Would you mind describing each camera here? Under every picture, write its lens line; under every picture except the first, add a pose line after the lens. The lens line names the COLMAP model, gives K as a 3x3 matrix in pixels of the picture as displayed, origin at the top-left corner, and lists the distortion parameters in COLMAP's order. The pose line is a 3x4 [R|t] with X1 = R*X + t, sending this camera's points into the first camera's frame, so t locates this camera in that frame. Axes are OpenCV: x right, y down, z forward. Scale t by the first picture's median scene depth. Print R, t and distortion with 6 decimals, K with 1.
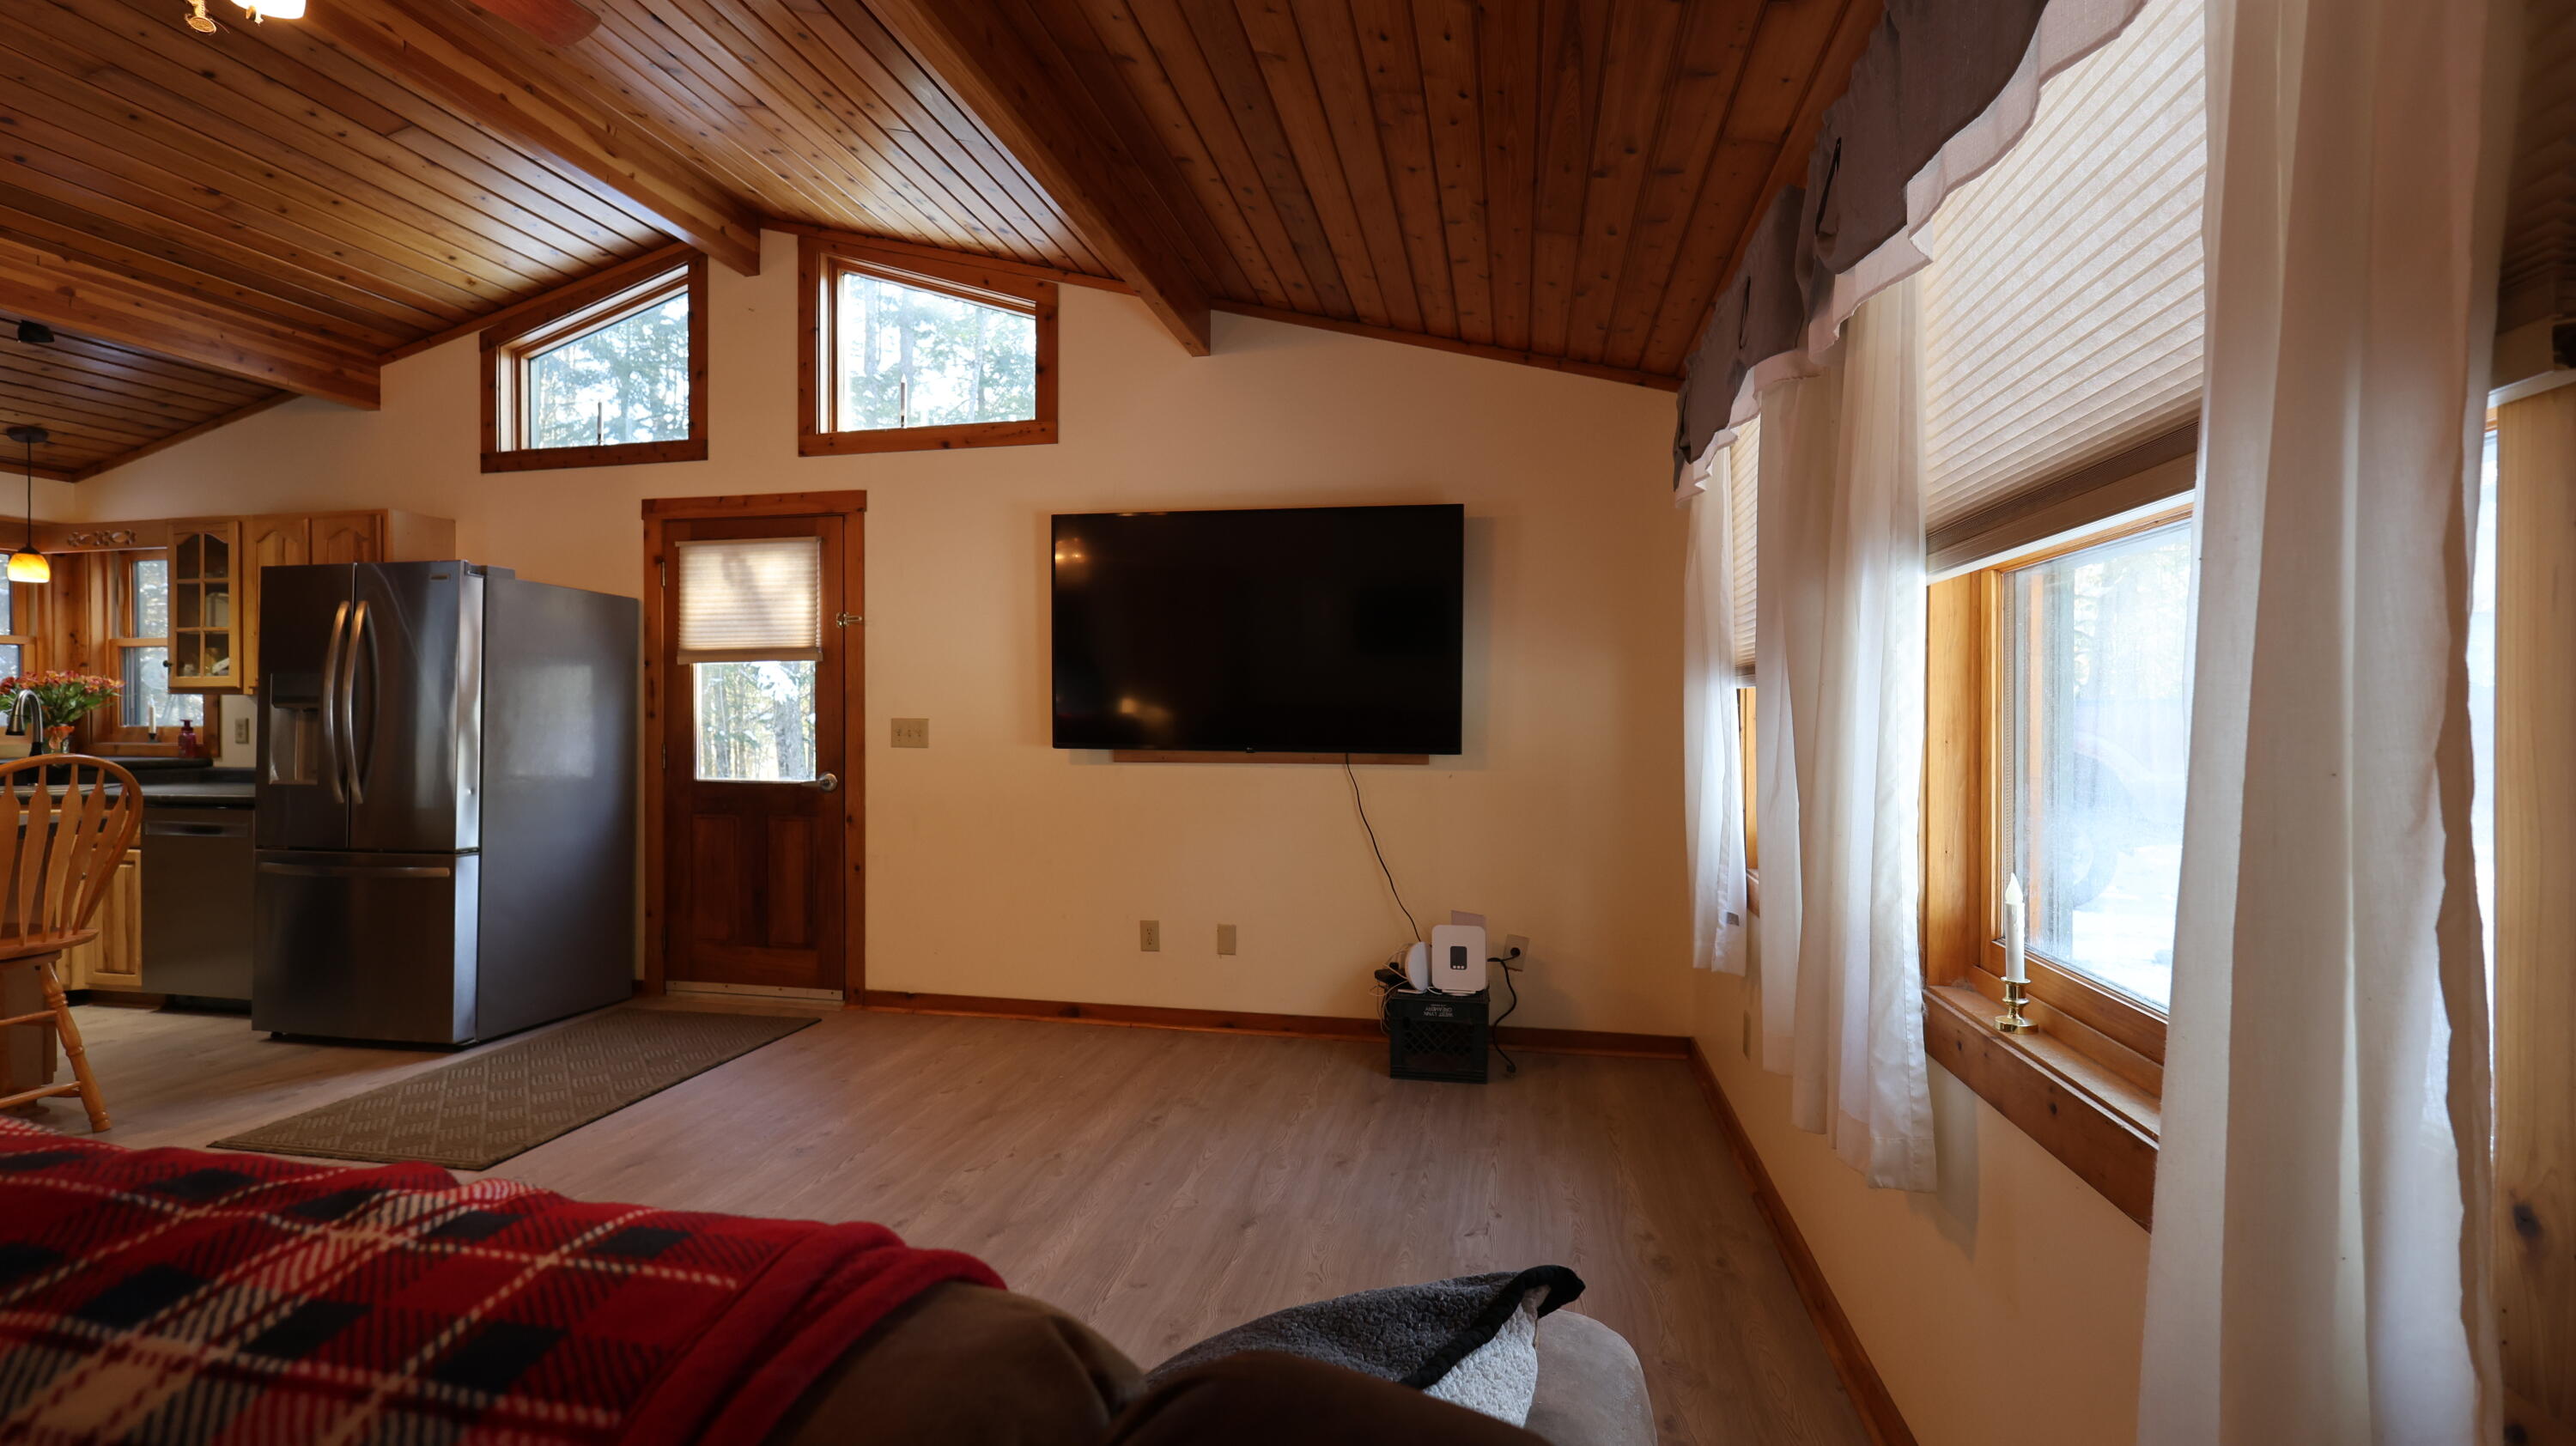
lens RADIAL K [[1108.9, 0, 1282.5], [0, 1108.9, 712.8], [0, 0, 1]] dist [0.002833, -0.001017]
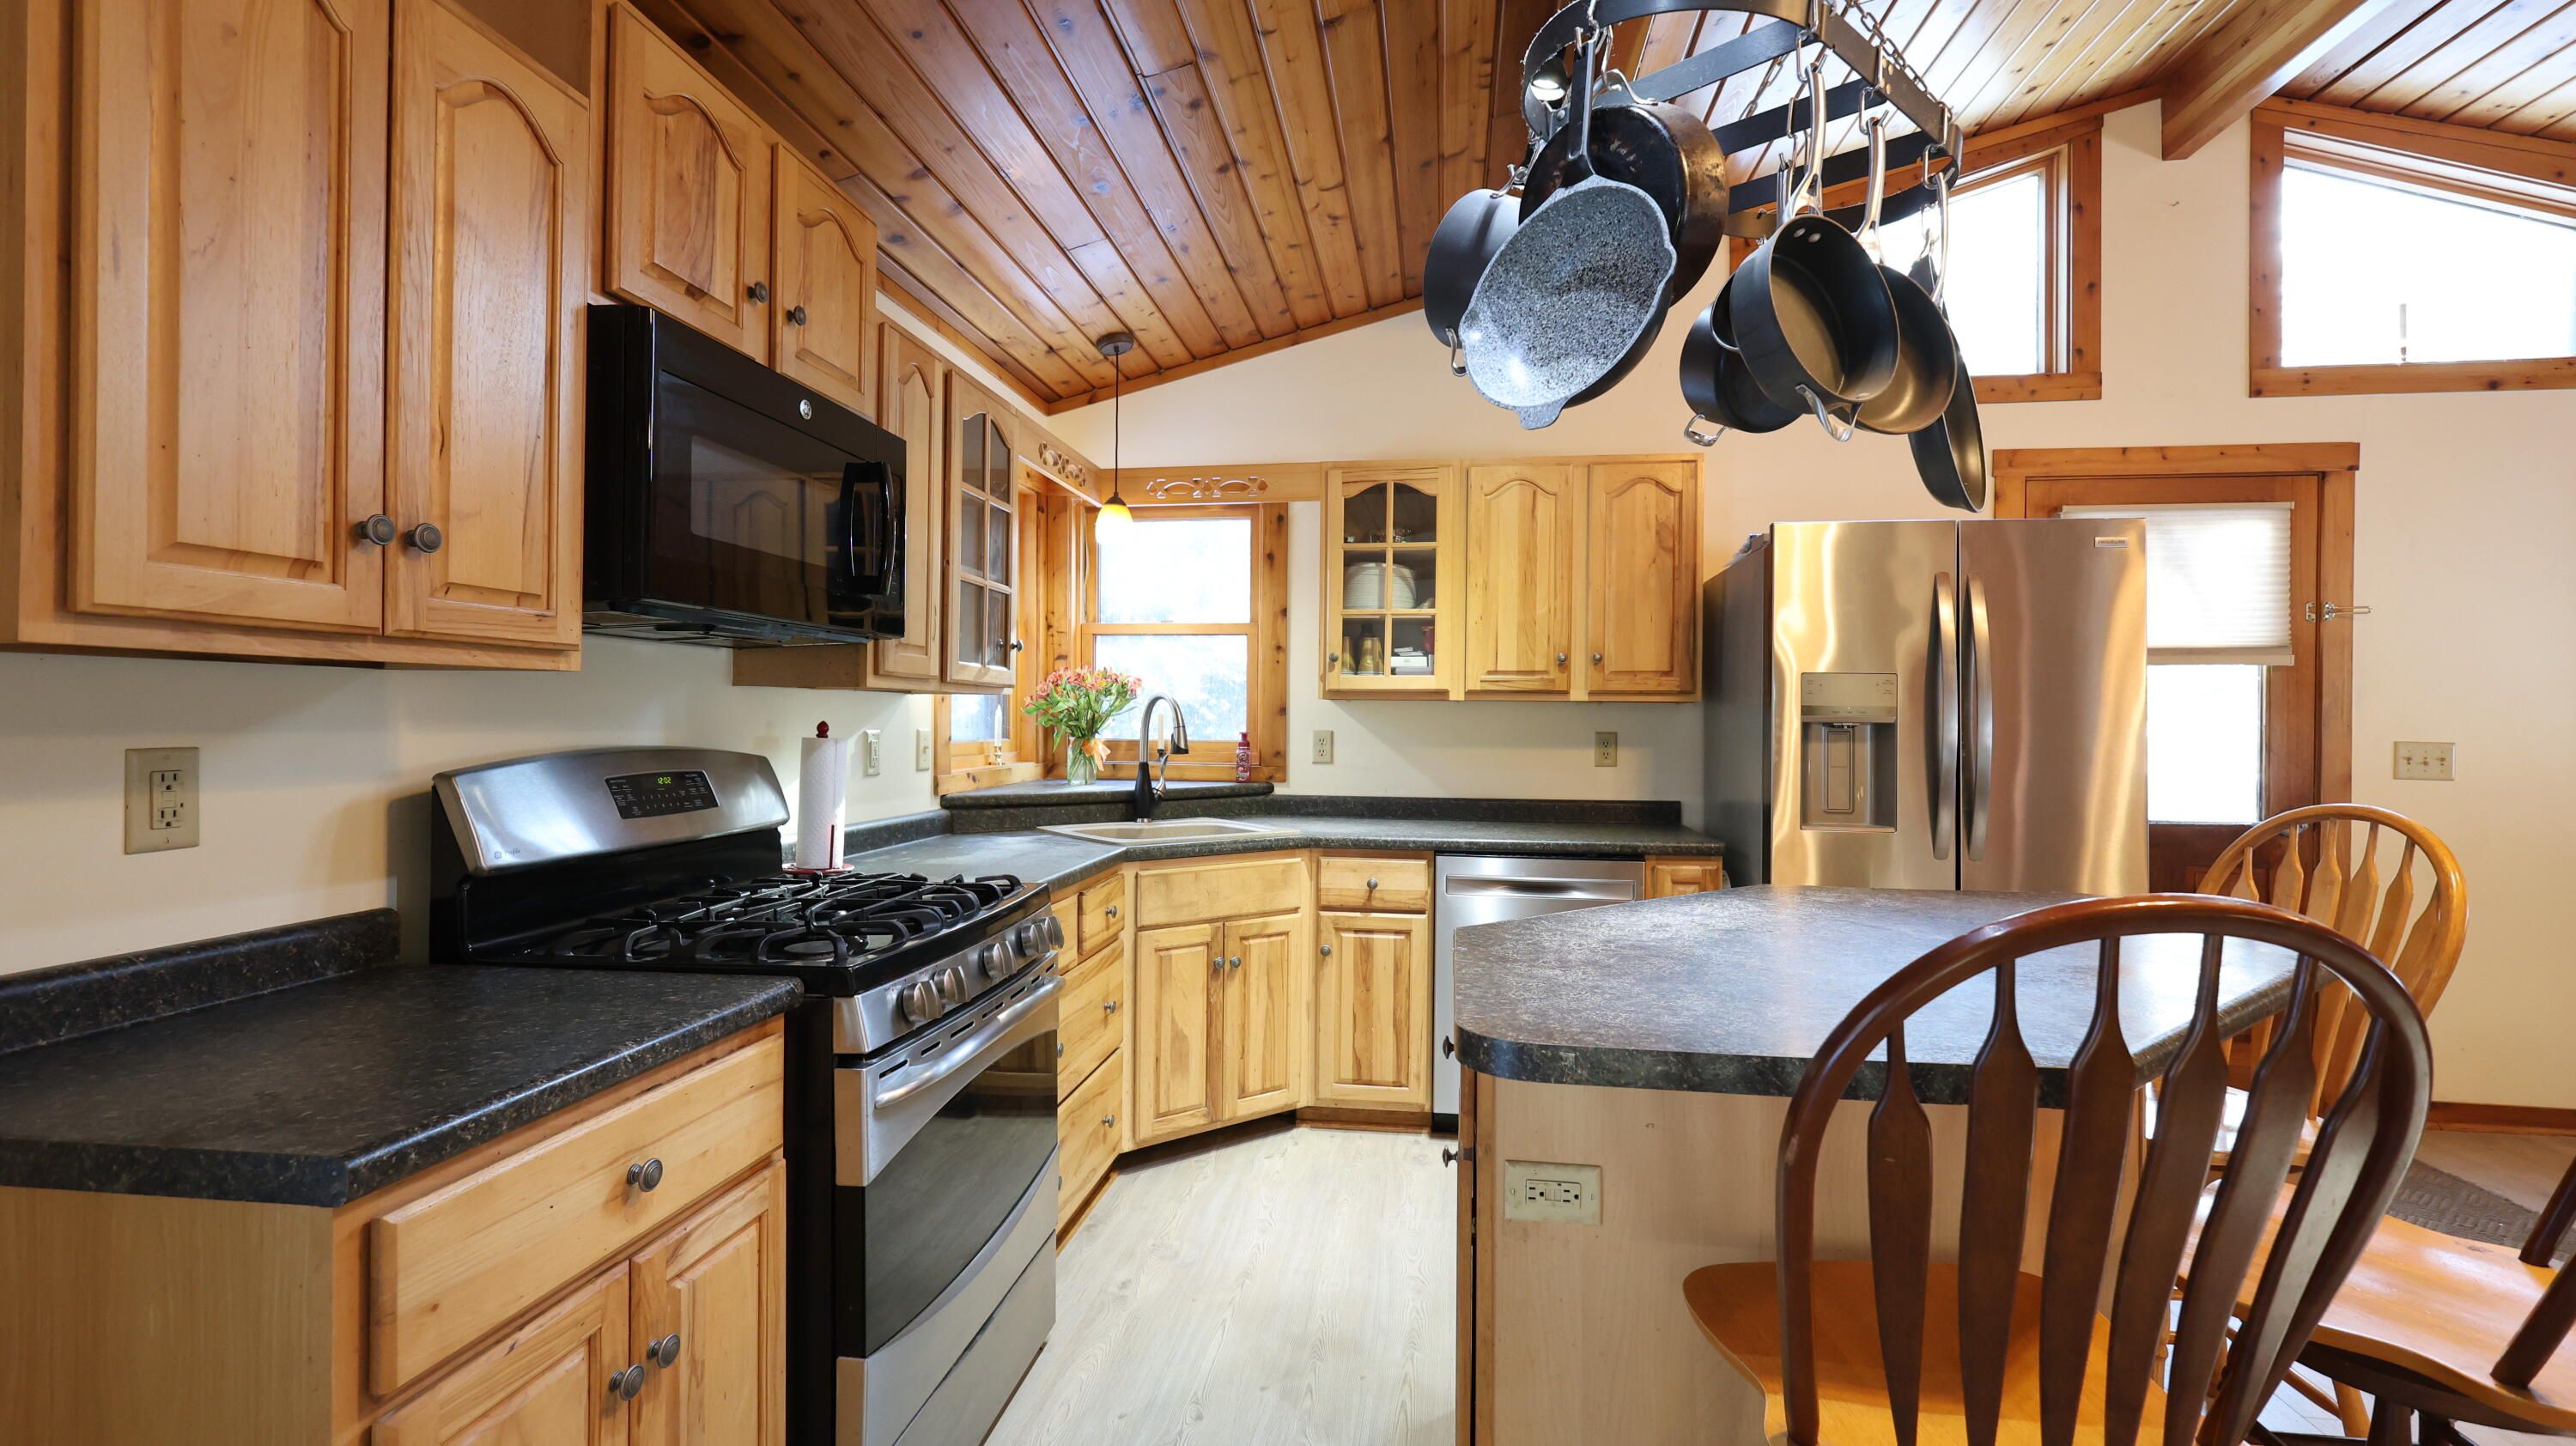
lens RADIAL K [[1108.9, 0, 1288.0], [0, 1108.9, 717.4], [0, 0, 1]] dist [0.002833, -0.001017]
pose [[0.997783, 0.009929, 0.065806, -1.107812], [-0.009547, 0.999936, -0.006113, 0.000482], [-0.065863, 0.005471, 0.997814, 0.272039]]
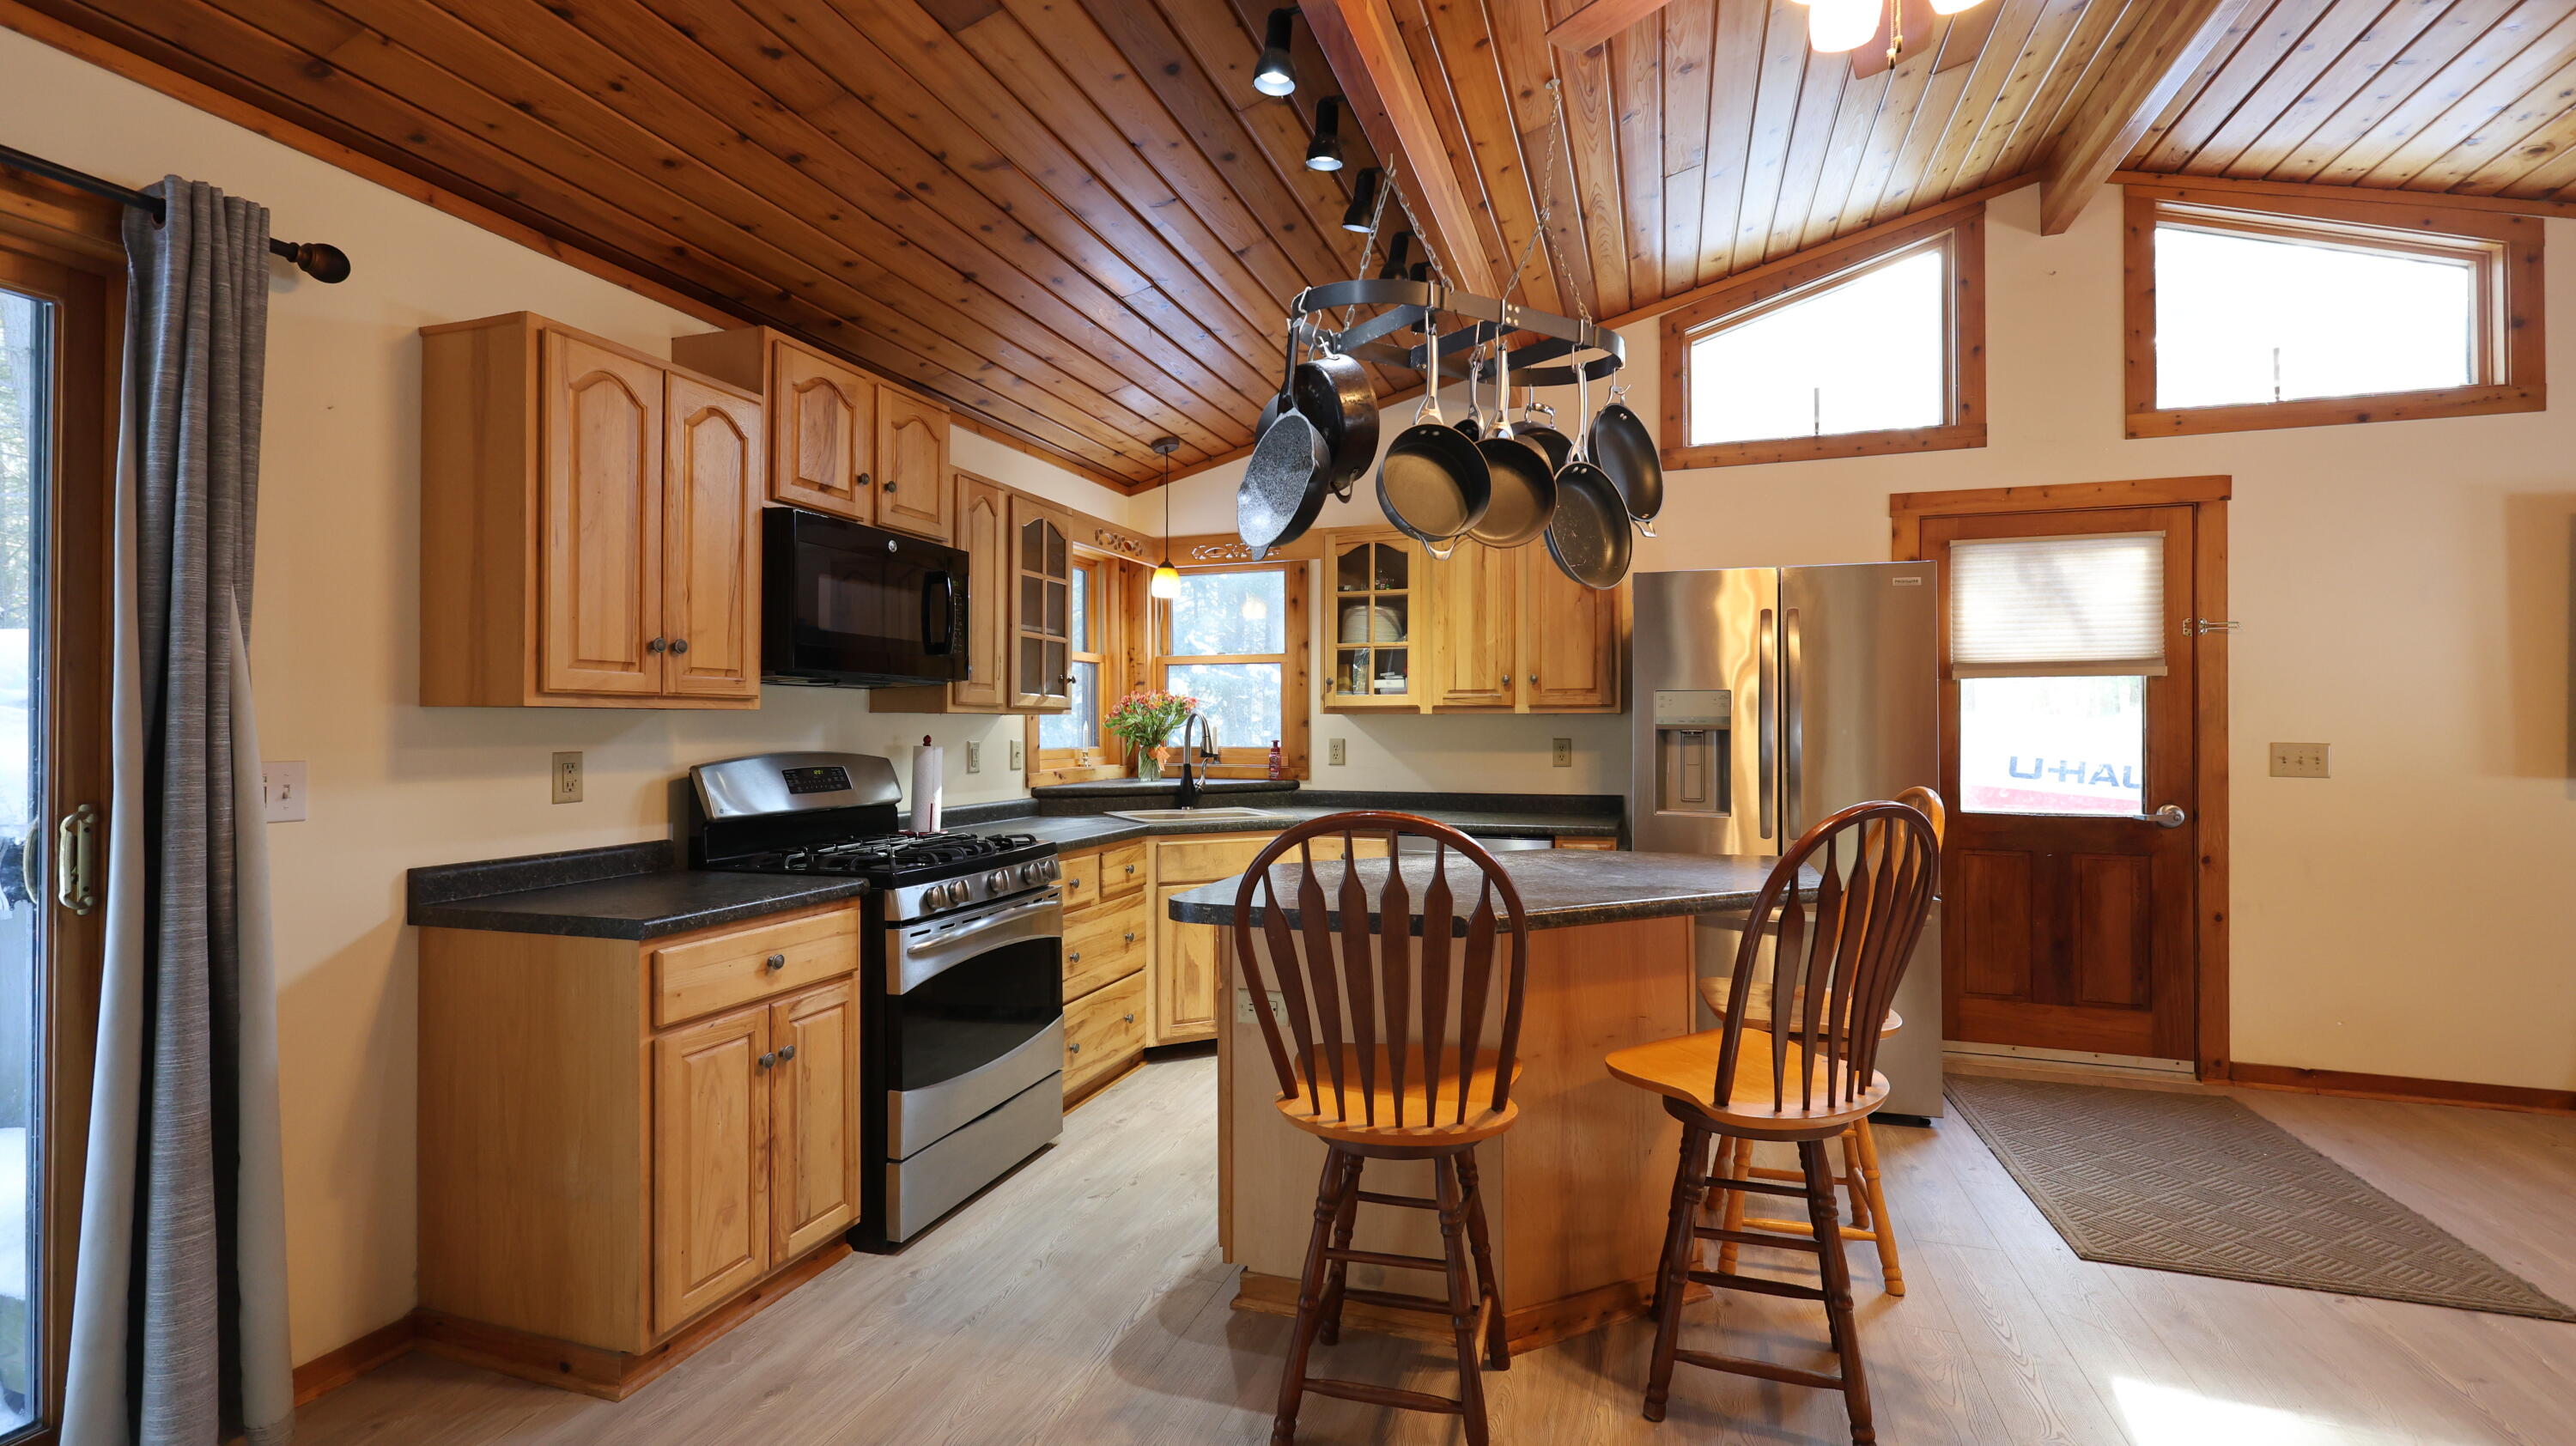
lens RADIAL K [[1108.9, 0, 1288.8], [0, 1108.9, 719.1], [0, 0, 1]] dist [0.002833, -0.001017]
pose [[0.992429, 0.000715, -0.122819, -0.944484], [-0.002073, 0.999938, -0.010926, -0.001990], [0.122803, 0.011098, 0.992369, 0.062031]]
